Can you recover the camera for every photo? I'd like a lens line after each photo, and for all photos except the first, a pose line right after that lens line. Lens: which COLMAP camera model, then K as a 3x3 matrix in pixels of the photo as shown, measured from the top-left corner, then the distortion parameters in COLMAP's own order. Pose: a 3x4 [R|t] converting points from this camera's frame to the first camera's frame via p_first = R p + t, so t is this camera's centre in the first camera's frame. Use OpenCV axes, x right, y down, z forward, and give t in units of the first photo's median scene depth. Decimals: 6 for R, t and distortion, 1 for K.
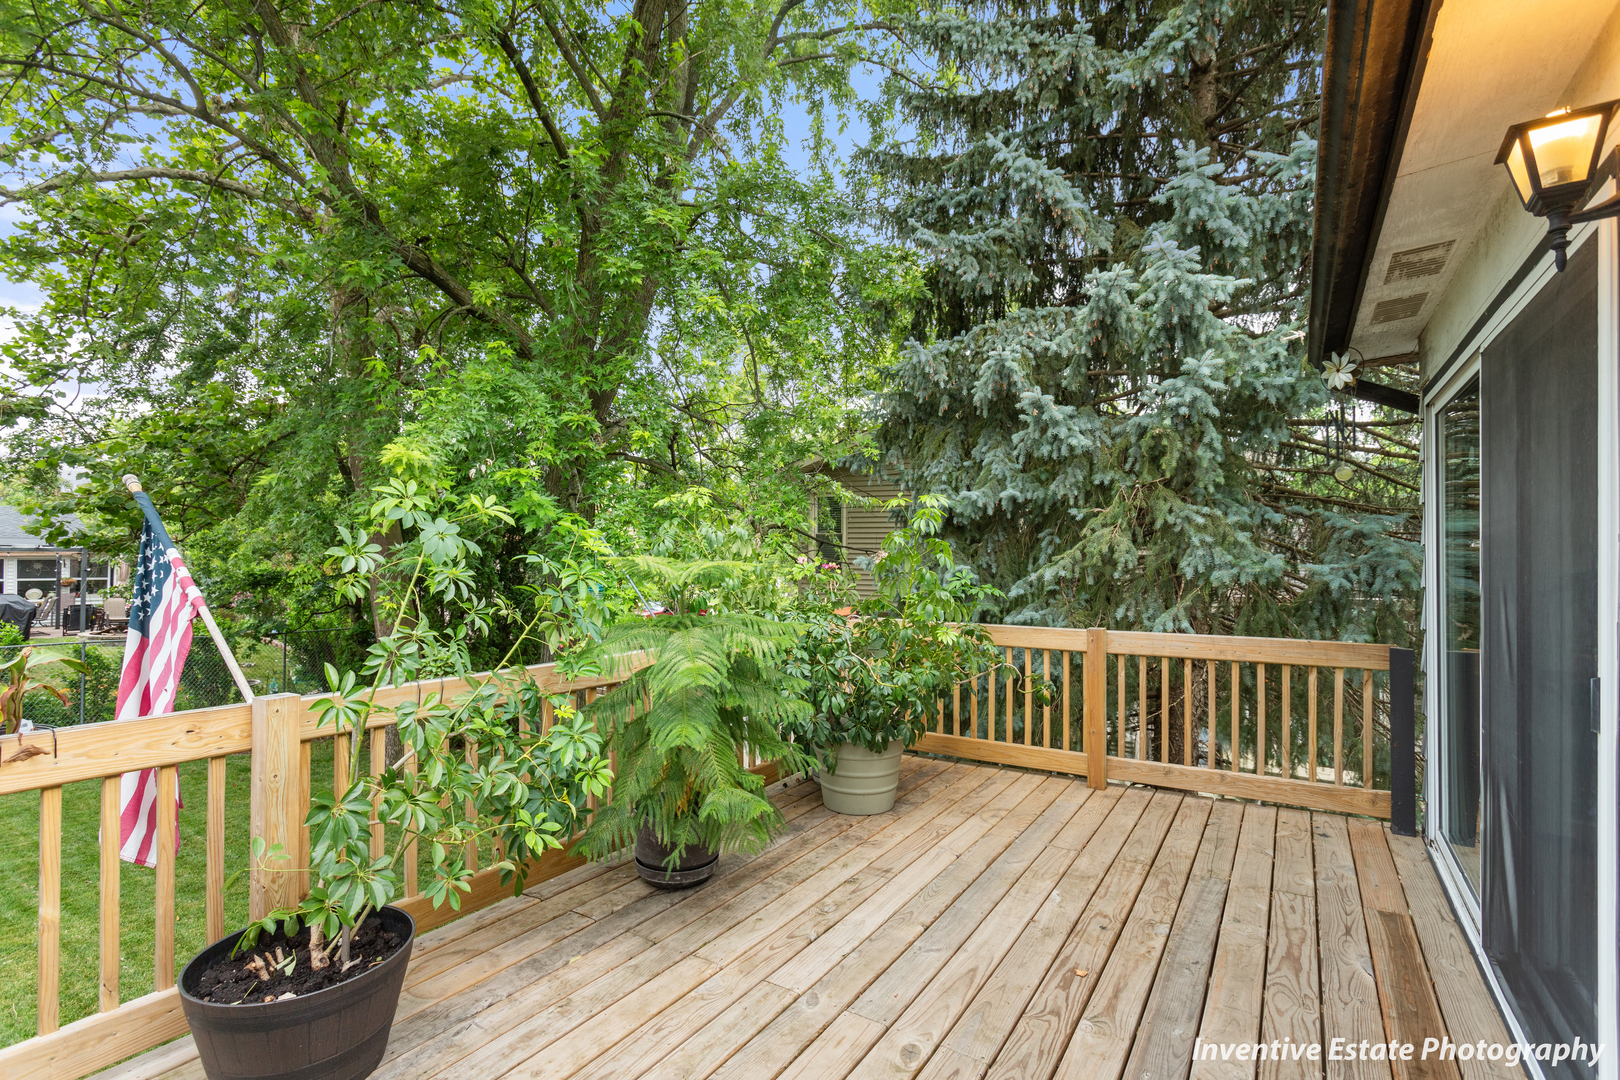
lens RADIAL K [[777.6, 0, 805.8], [0, 777.6, 546.3], [0, 0, 1]] dist [0.003942, 0.000951]
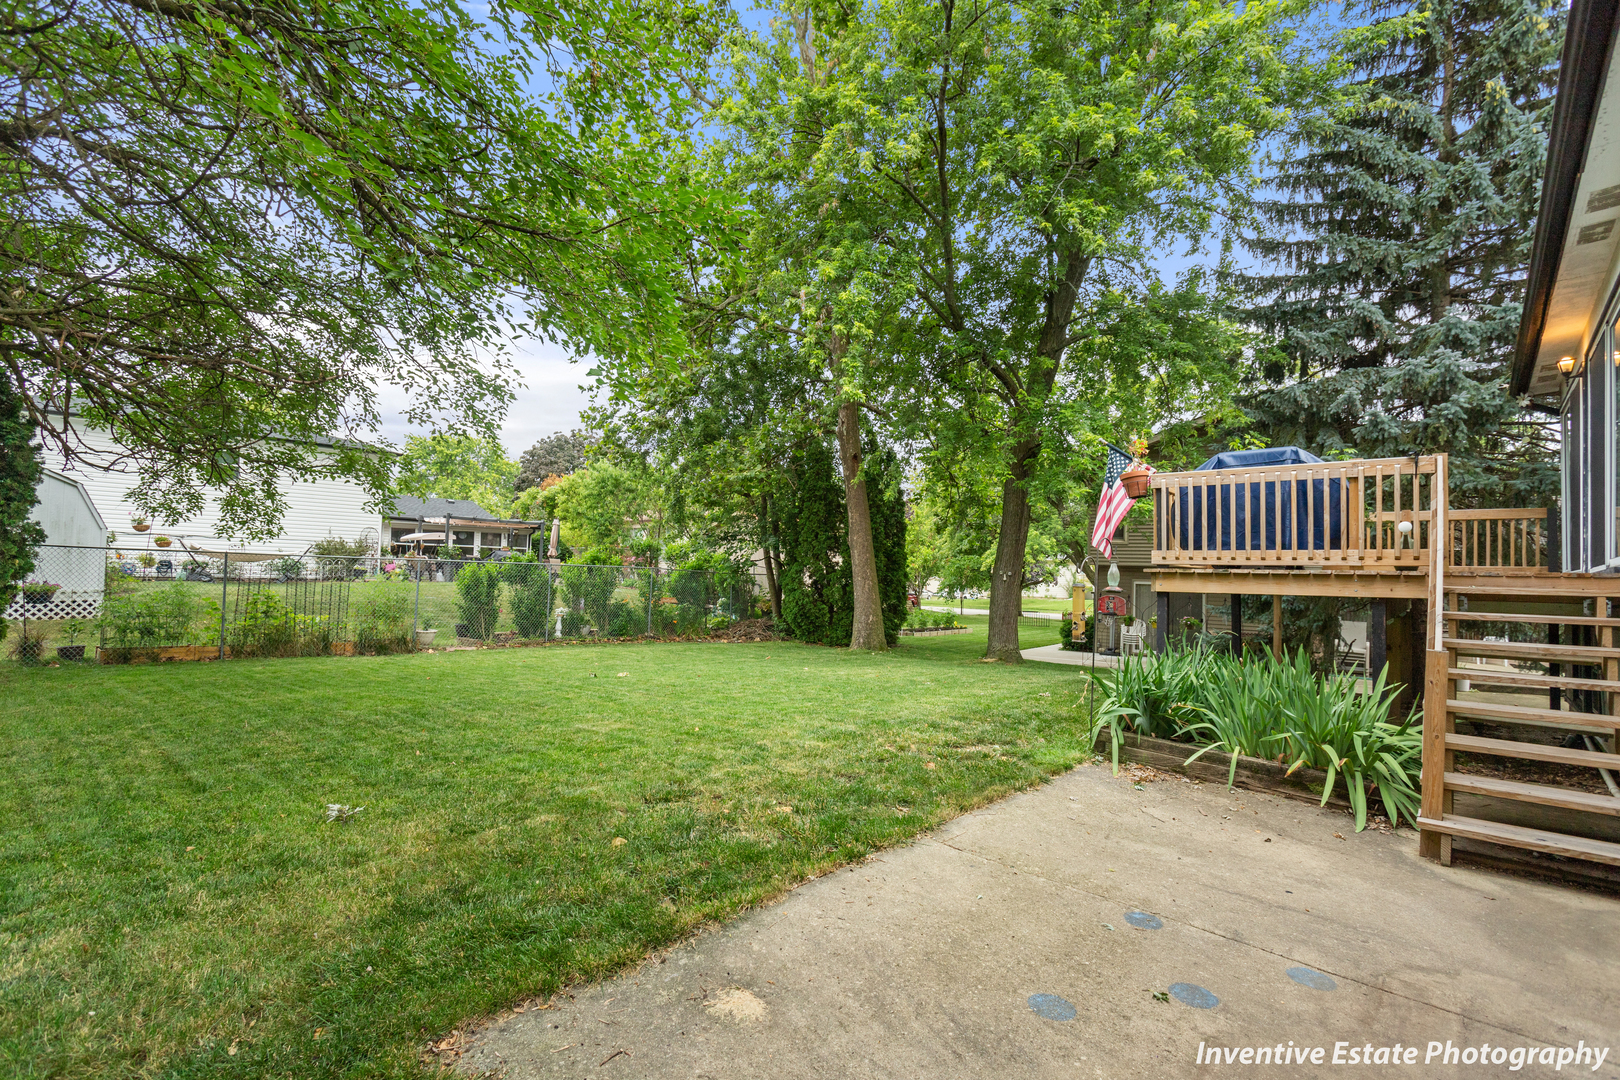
lens RADIAL K [[777.6, 0, 813.5], [0, 777.6, 539.8], [0, 0, 1]] dist [0.003942, 0.000951]
pose [[0.988812, 0.016108, -0.148296, -1.062360], [-0.020859, 0.999316, -0.030540, 0.310401], [0.147702, 0.033291, 0.988471, -1.603167]]
